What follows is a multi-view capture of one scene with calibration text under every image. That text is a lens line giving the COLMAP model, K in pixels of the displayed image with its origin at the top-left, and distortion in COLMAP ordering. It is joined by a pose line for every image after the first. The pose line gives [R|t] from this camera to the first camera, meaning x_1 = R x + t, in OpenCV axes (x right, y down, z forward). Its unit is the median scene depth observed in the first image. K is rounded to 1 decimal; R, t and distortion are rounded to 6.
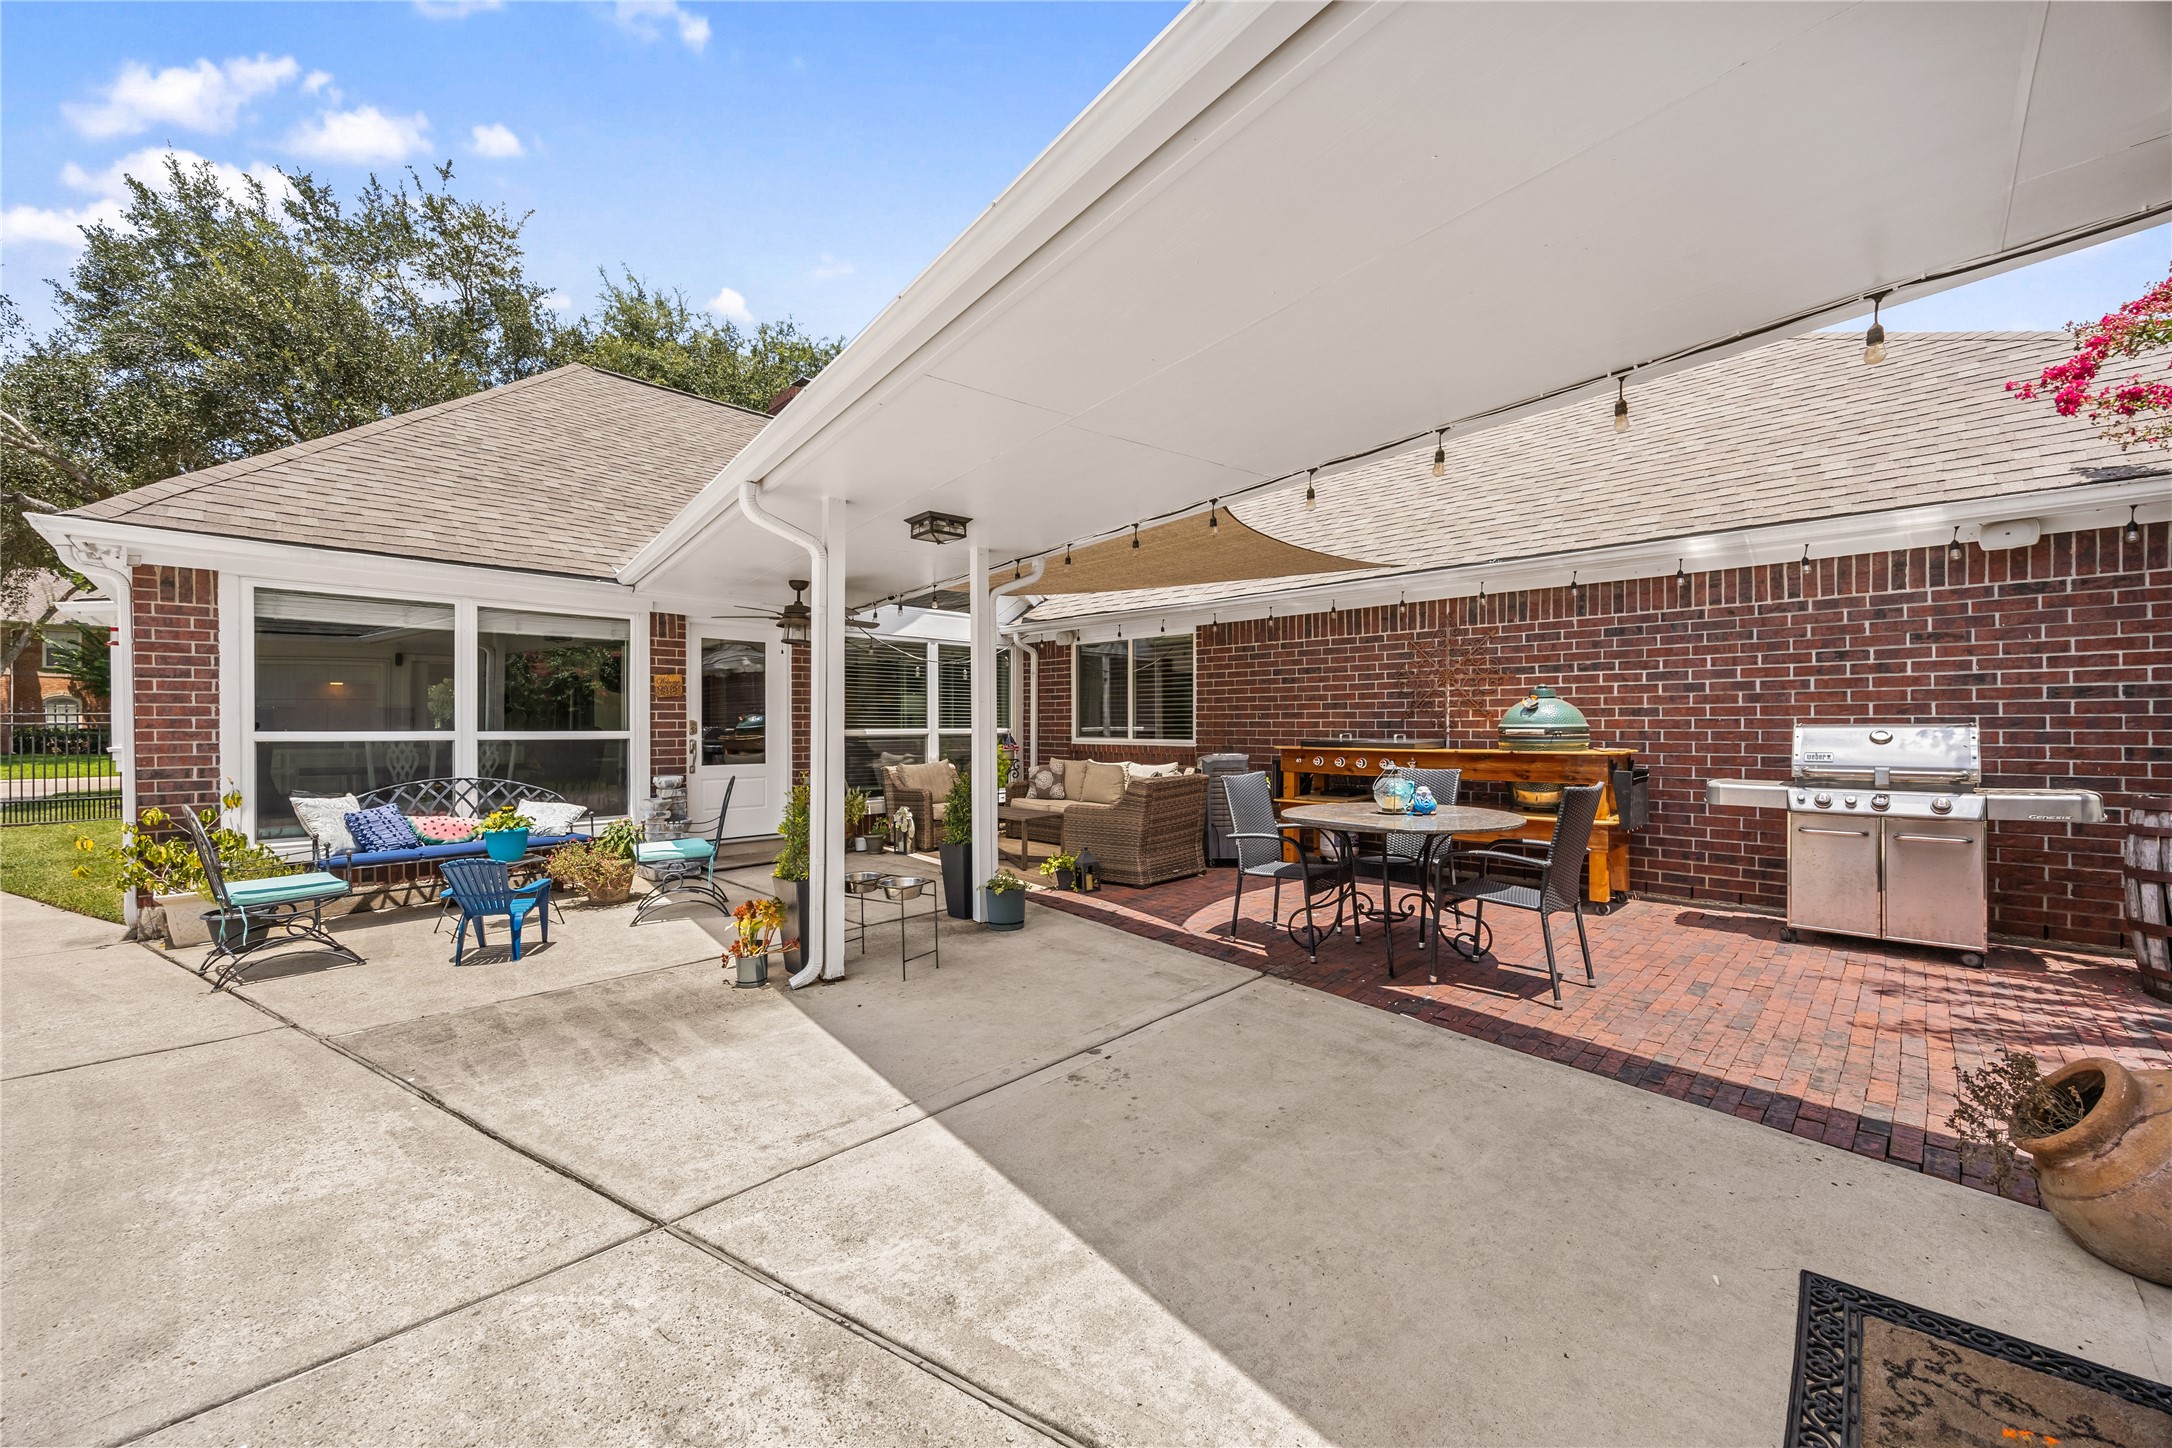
lens RADIAL K [[821.7, 0, 1087.4], [0, 821.7, 723.9], [0, 0, 1]] dist [-0.001992, -0.000662]
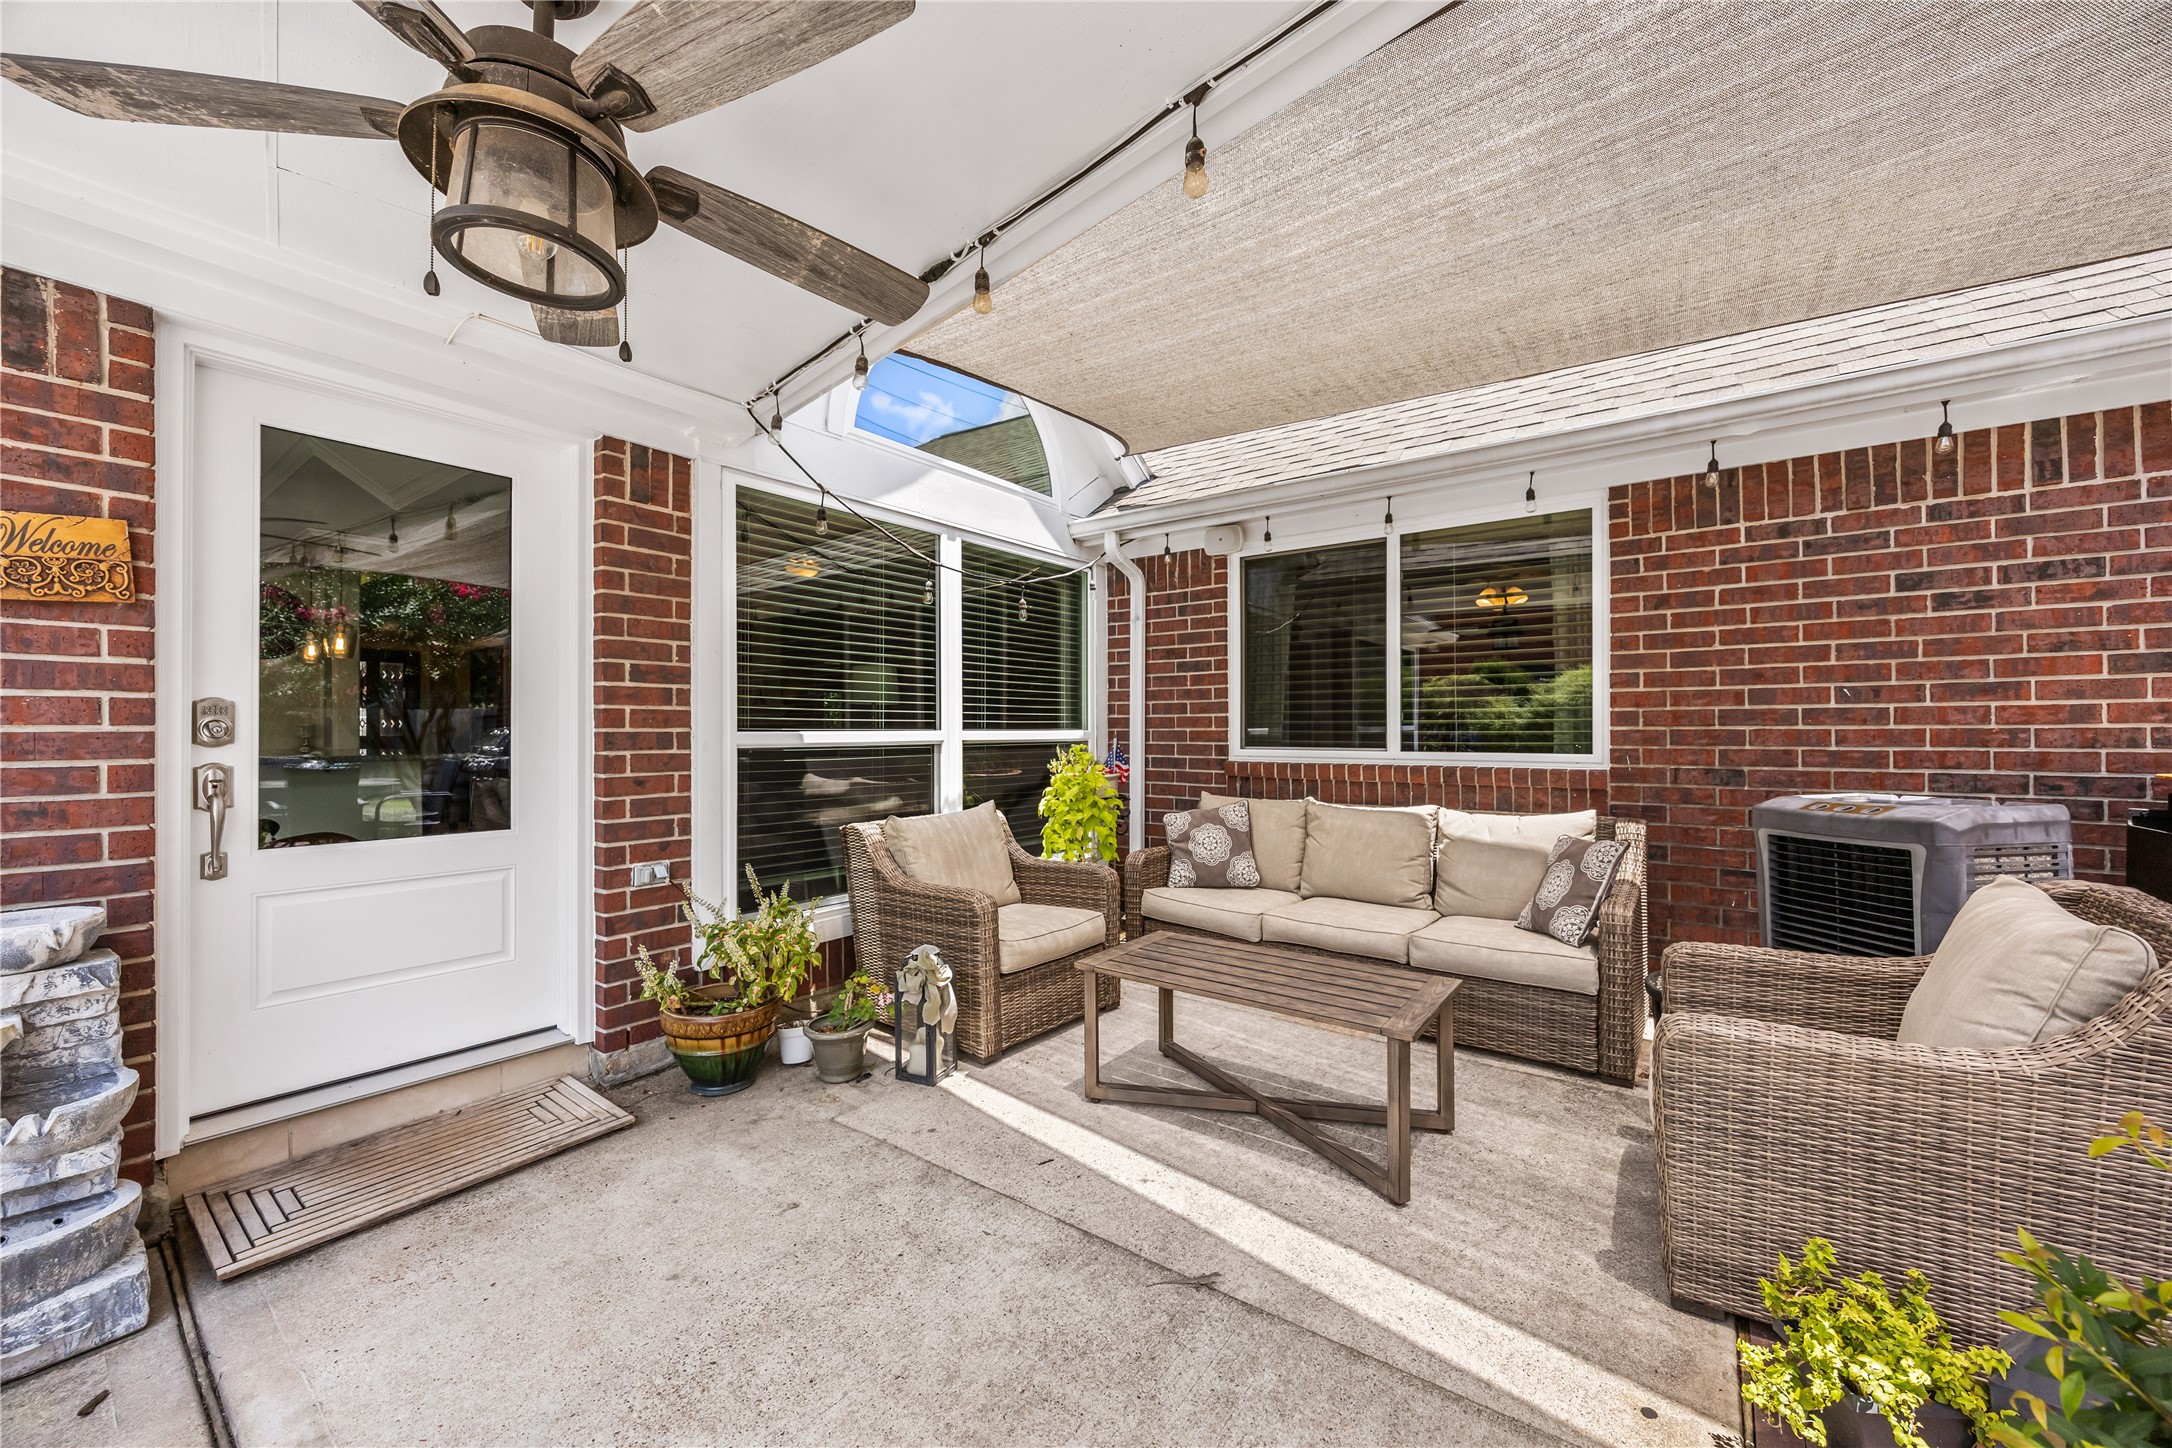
lens RADIAL K [[821.7, 0, 1081.6], [0, 821.7, 727.3], [0, 0, 1]] dist [-0.001992, -0.000662]
pose [[0.991722, -0.000848, 0.128398, -0.183312], [0.001585, 0.999983, -0.005636, 0.006890], [-0.128391, 0.005793, 0.991707, 0.577373]]
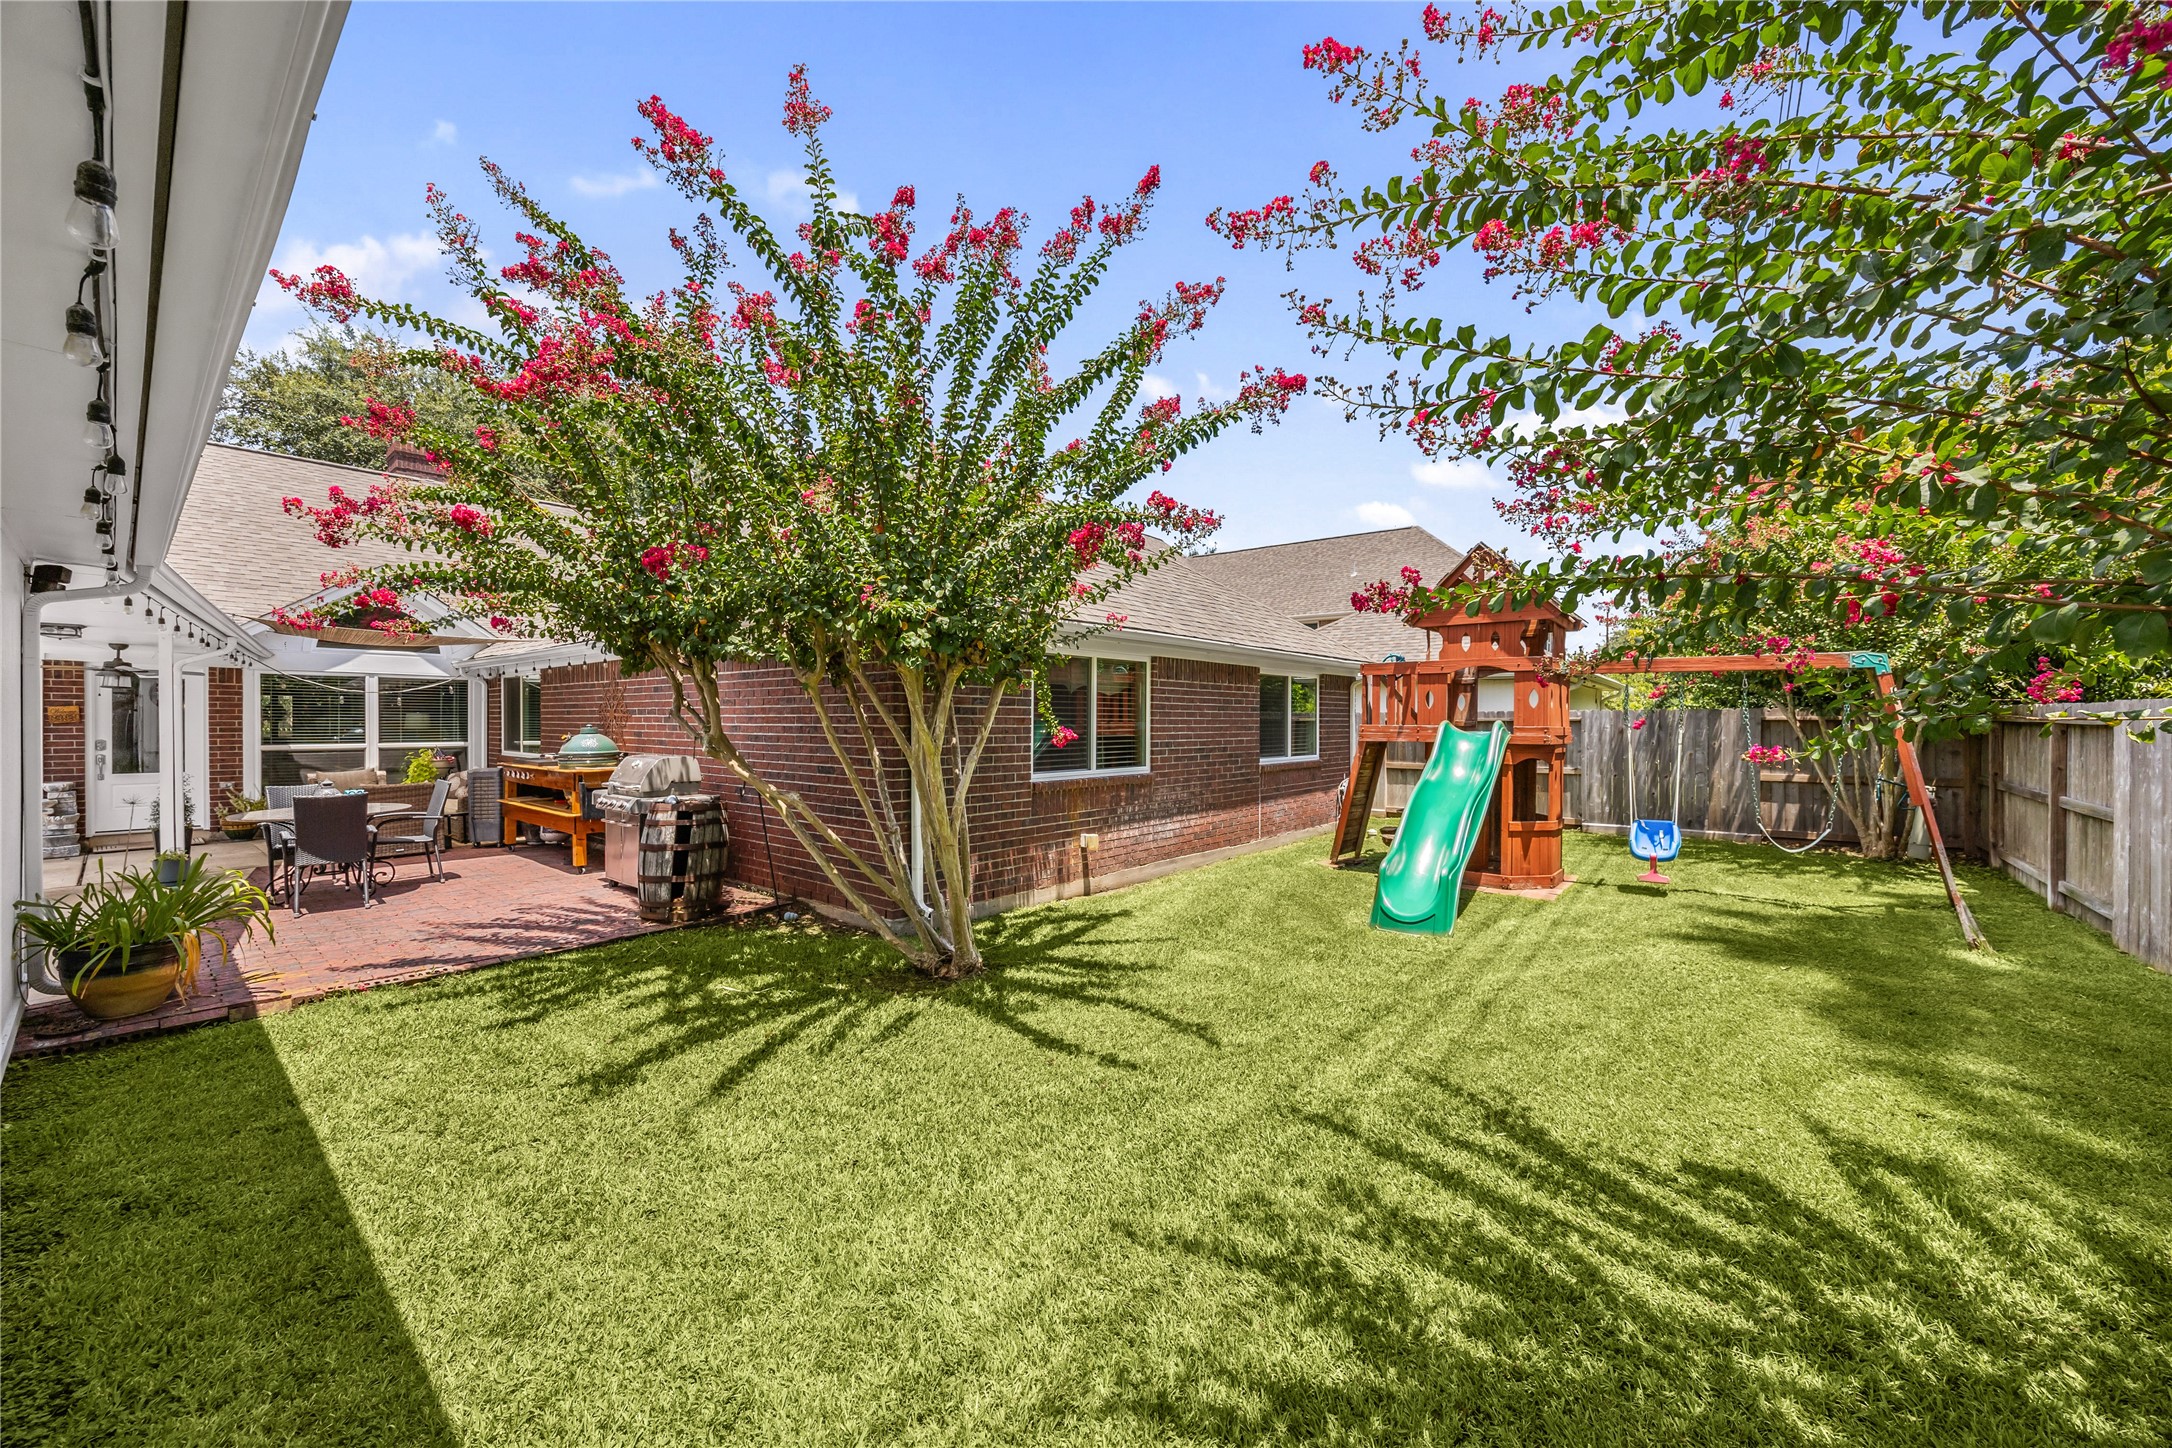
lens RADIAL K [[821.7, 0, 1089.7], [0, 821.7, 724.7], [0, 0, 1]] dist [-0.001992, -0.000662]
pose [[0.995793, 0.000451, 0.091631, 0.853507], [-0.000767, 0.999994, 0.003417, -0.030256], [-0.091629, -0.003473, 0.995787, -0.400784]]
